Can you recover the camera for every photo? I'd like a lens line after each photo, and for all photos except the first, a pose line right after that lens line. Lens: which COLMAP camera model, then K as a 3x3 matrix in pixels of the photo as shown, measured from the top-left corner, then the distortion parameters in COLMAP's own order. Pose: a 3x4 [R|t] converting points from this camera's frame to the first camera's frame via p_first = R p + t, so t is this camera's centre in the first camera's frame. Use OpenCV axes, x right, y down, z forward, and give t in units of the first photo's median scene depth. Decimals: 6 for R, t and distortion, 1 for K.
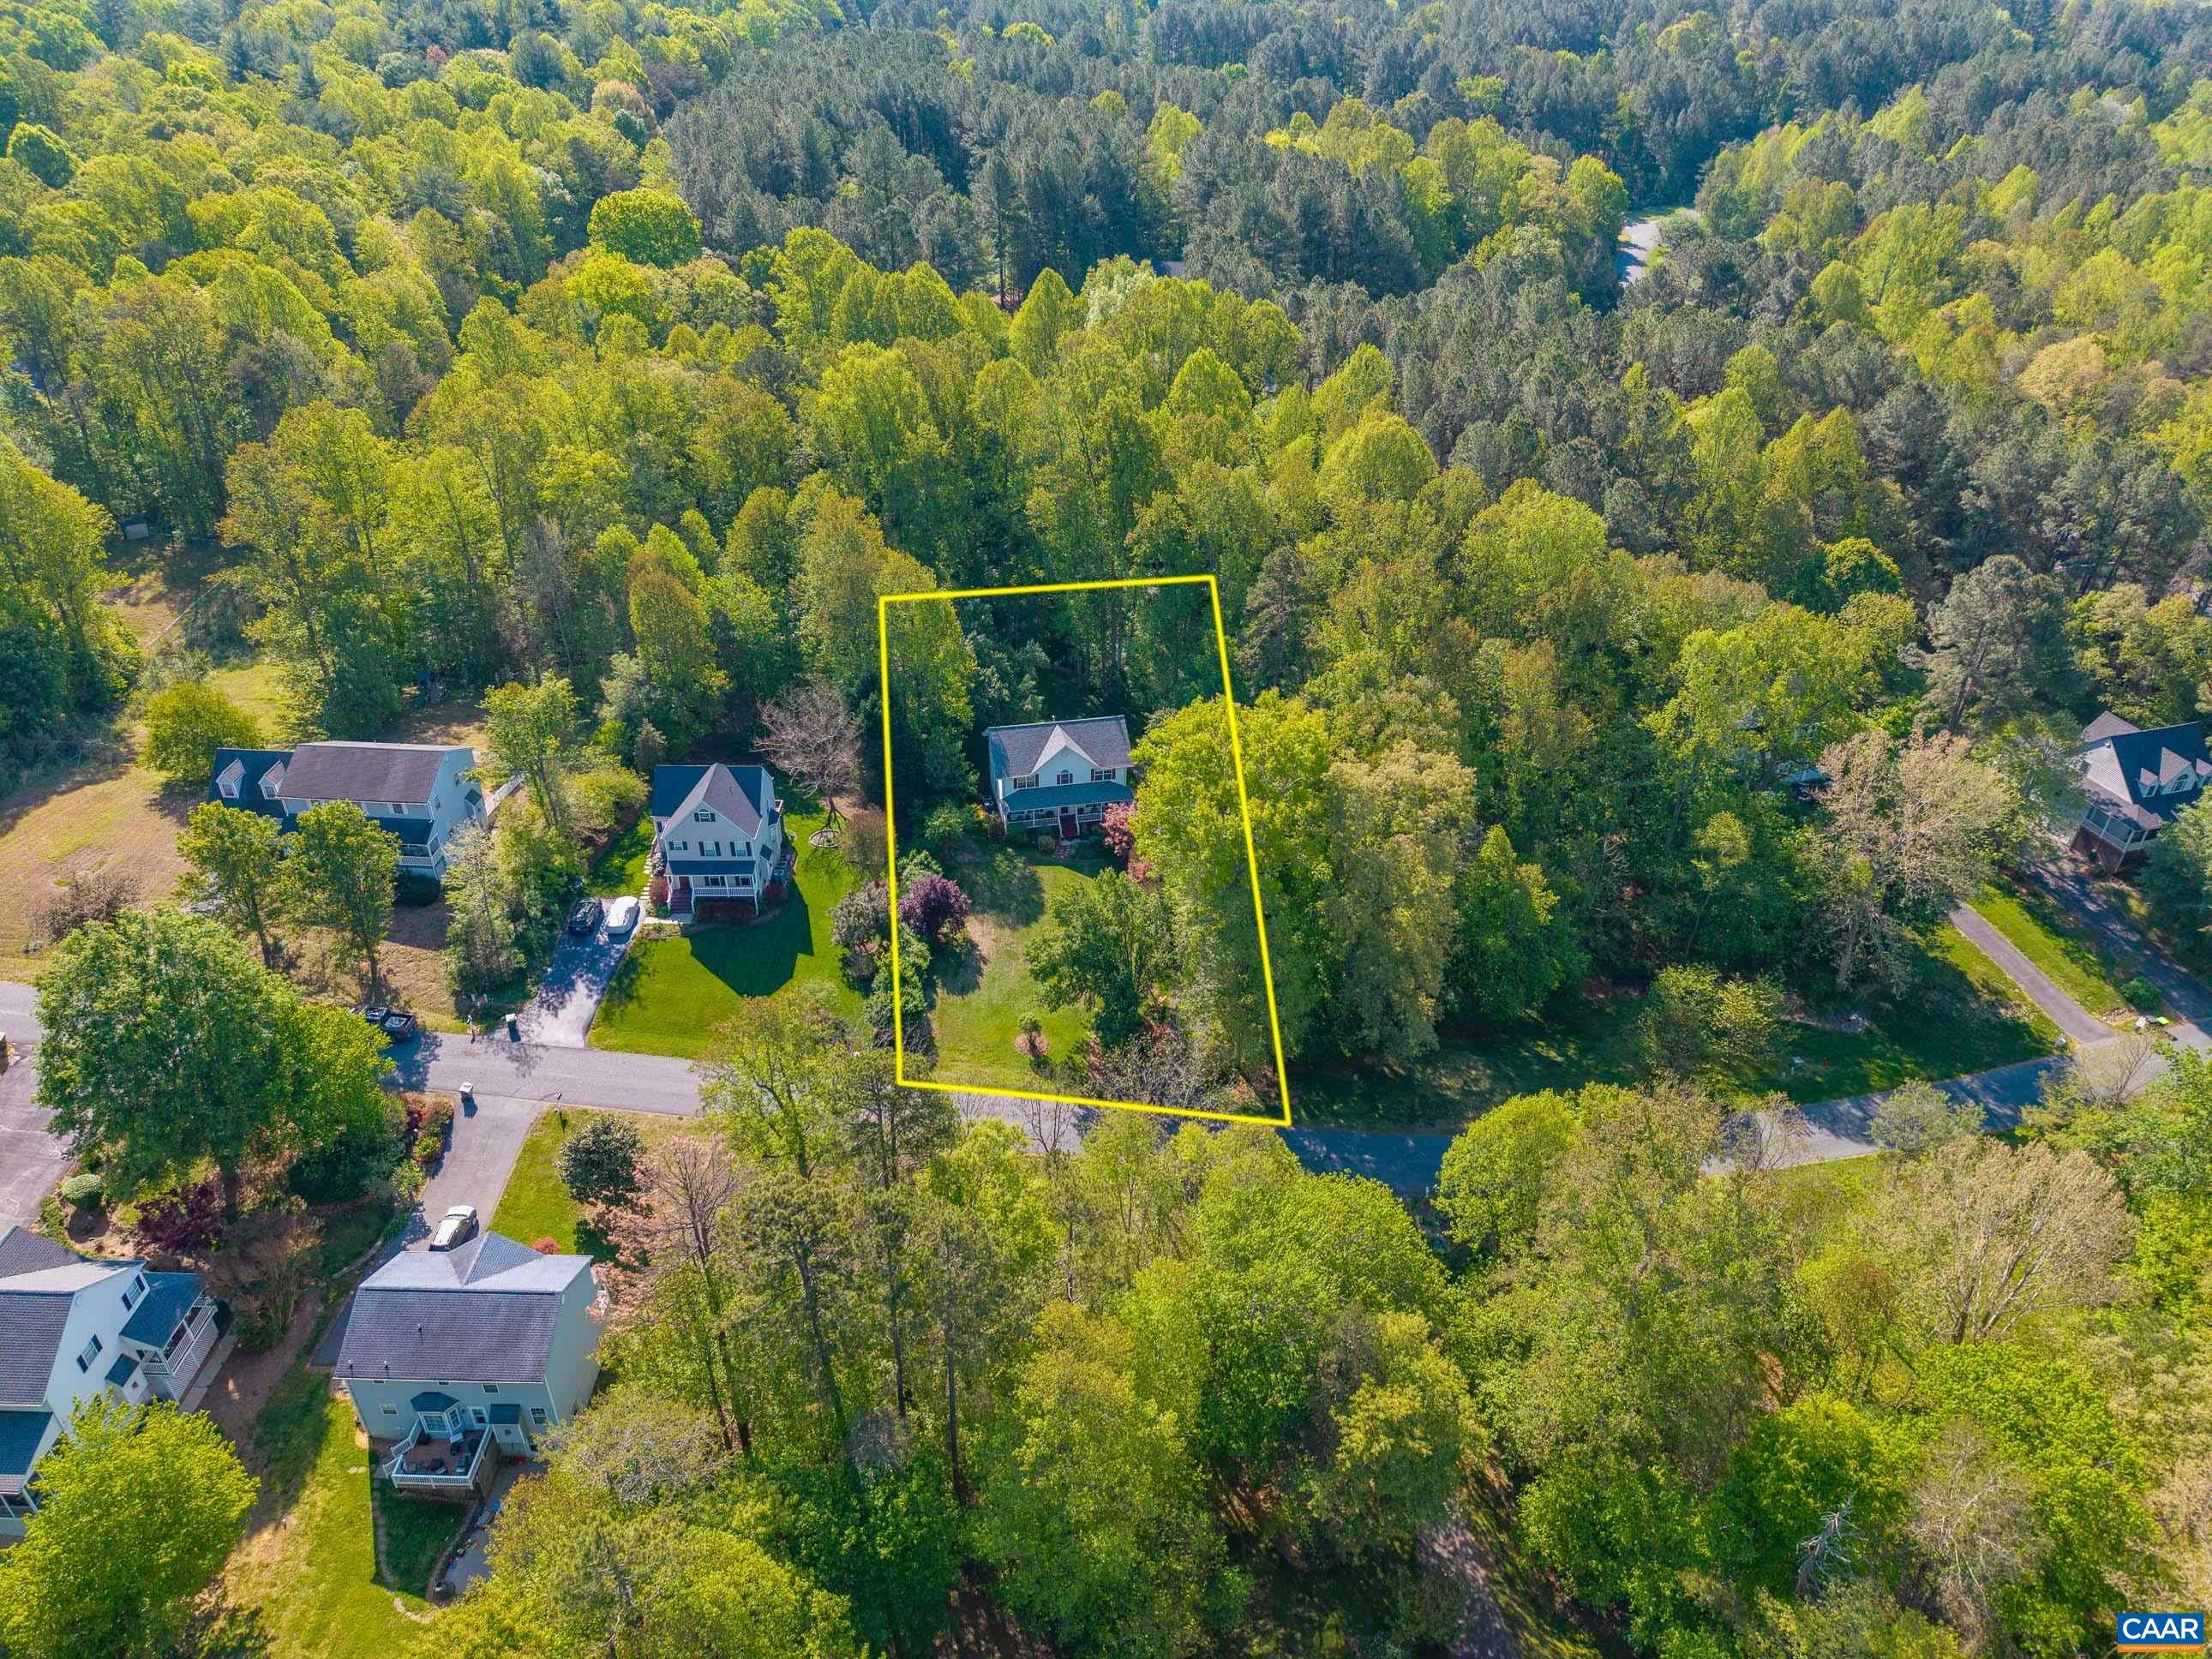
lens RADIAL K [[1557.1, 0, 1107.1], [0, 1557.1, 831.4], [0, 0, 1]] dist [0.007601, 0.002054]
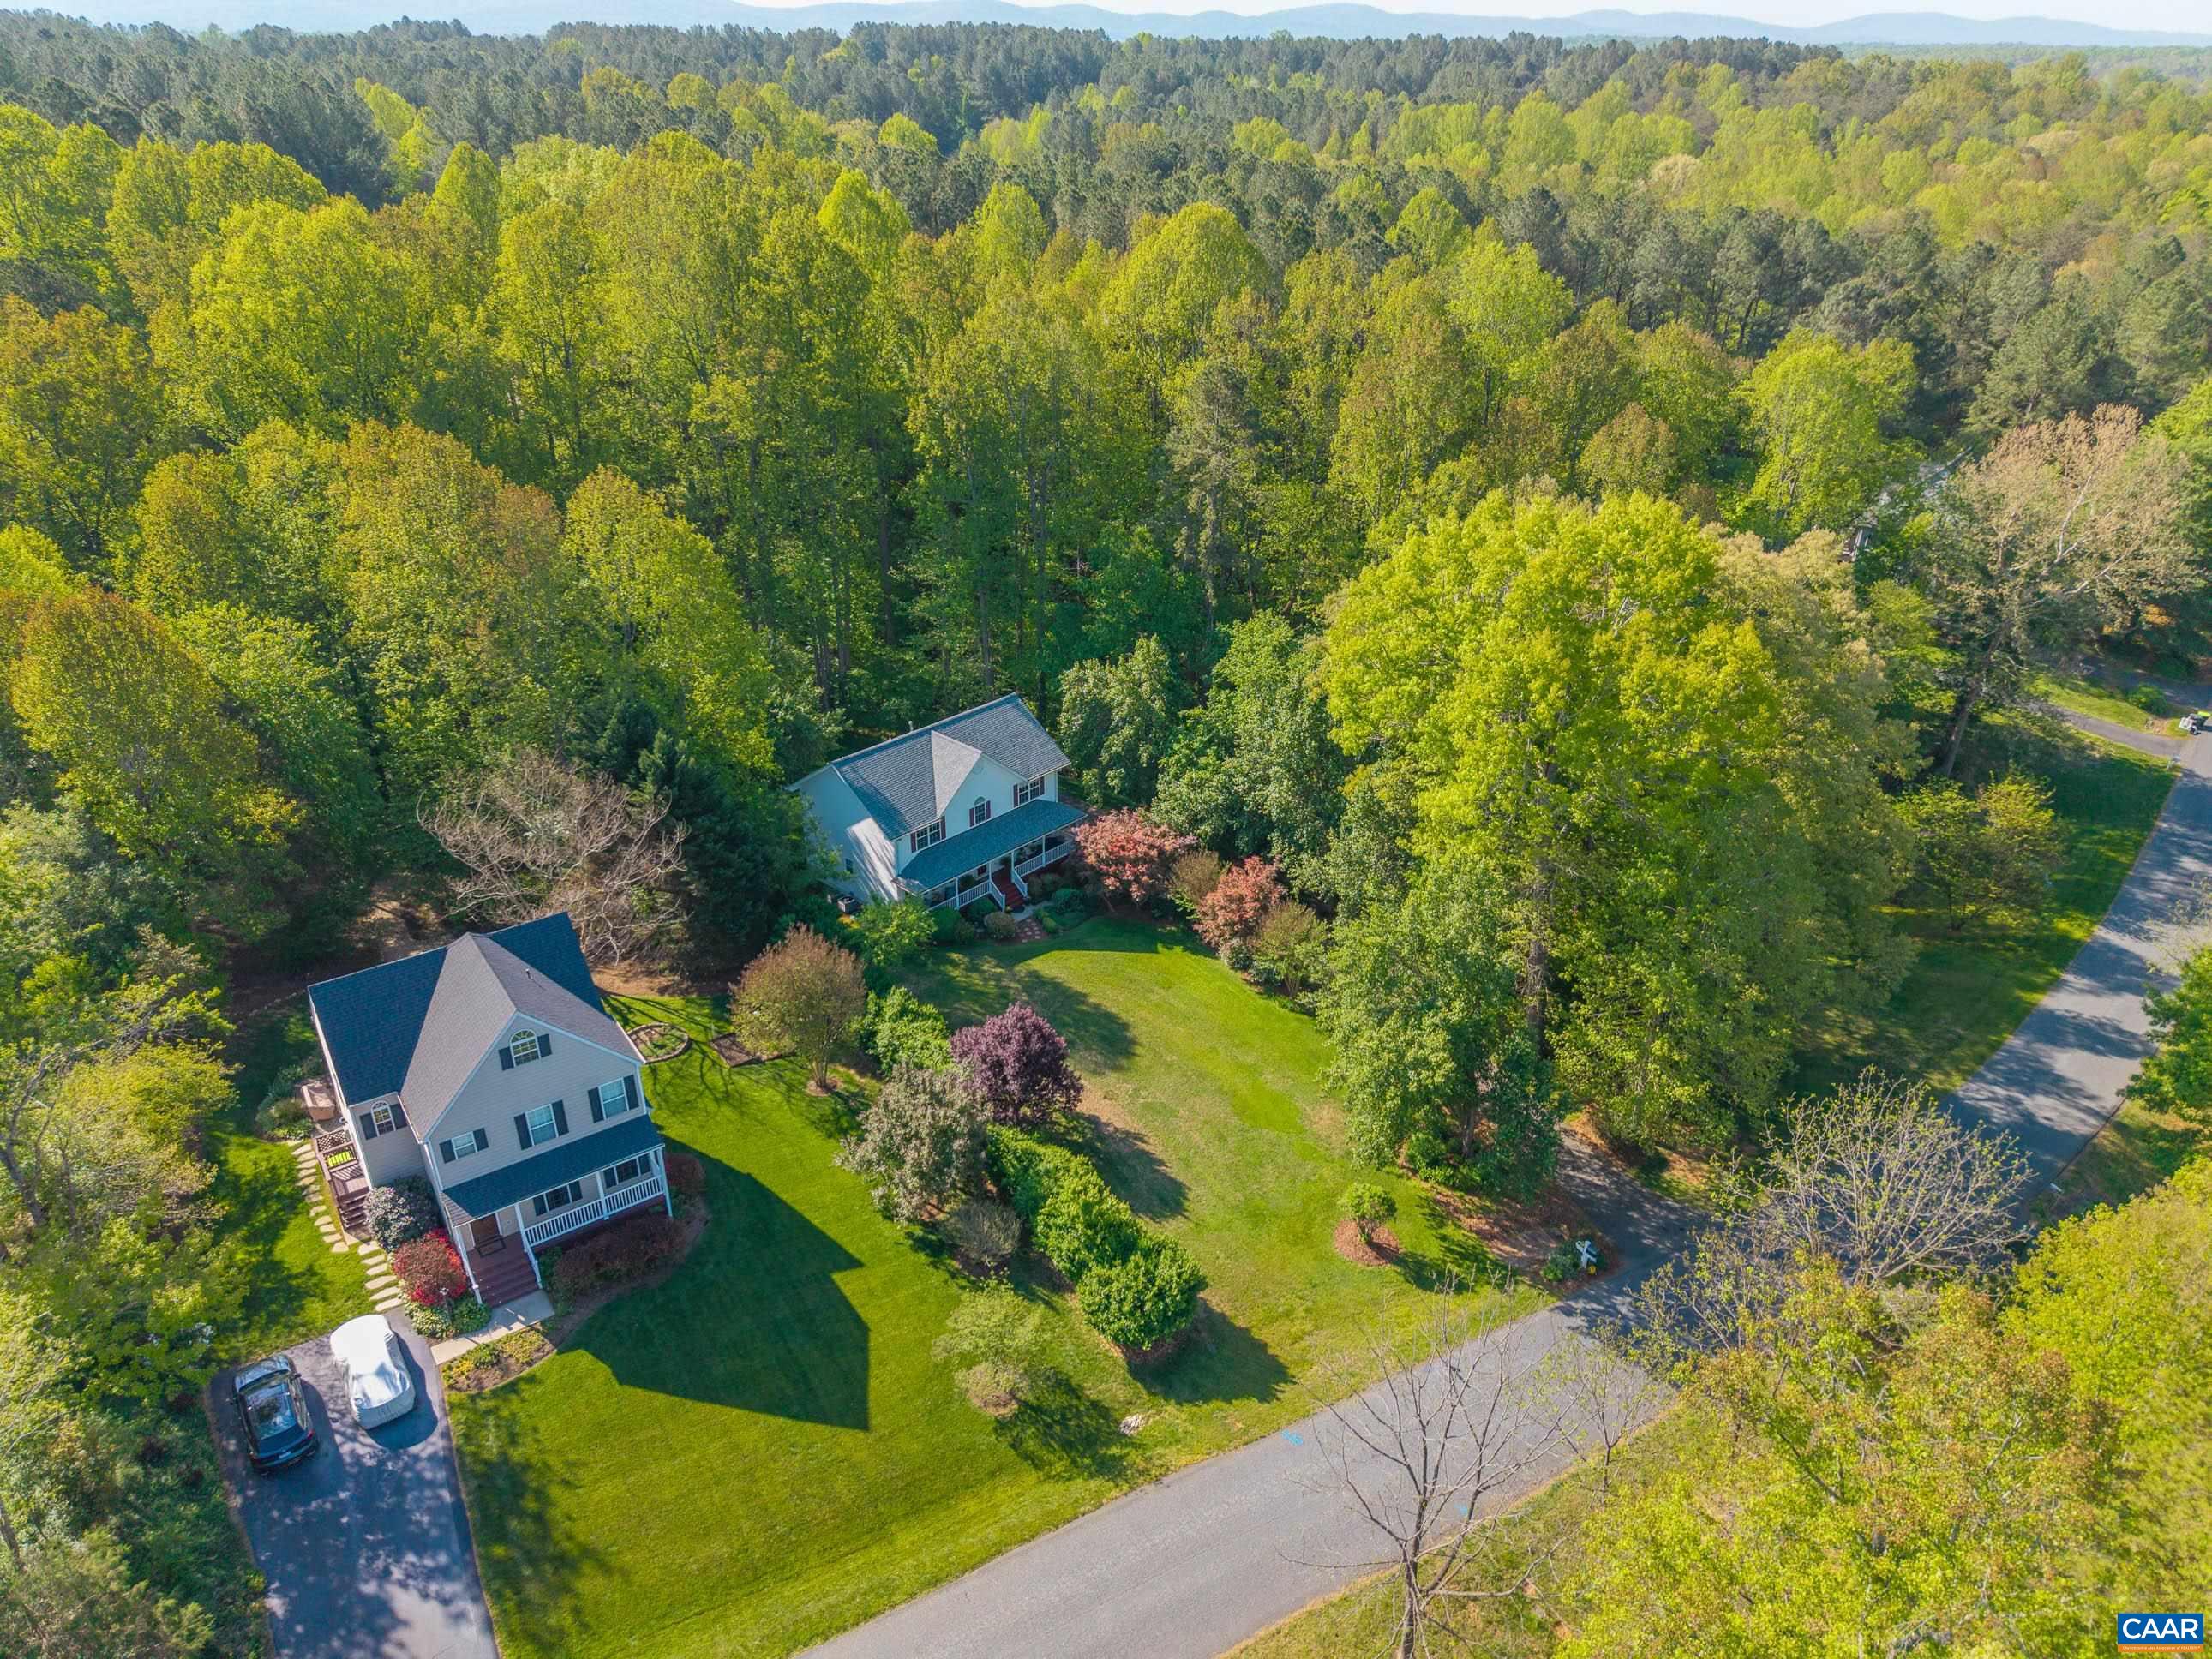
lens RADIAL K [[1557.1, 0, 1103.7], [0, 1557.1, 826.4], [0, 0, 1]] dist [0.007601, 0.002054]
pose [[0.829424, -0.275171, 0.486145, -0.309647], [0.315600, 0.948891, -0.001356, -0.016284], [-0.460925, 0.154552, 0.873877, 0.552942]]
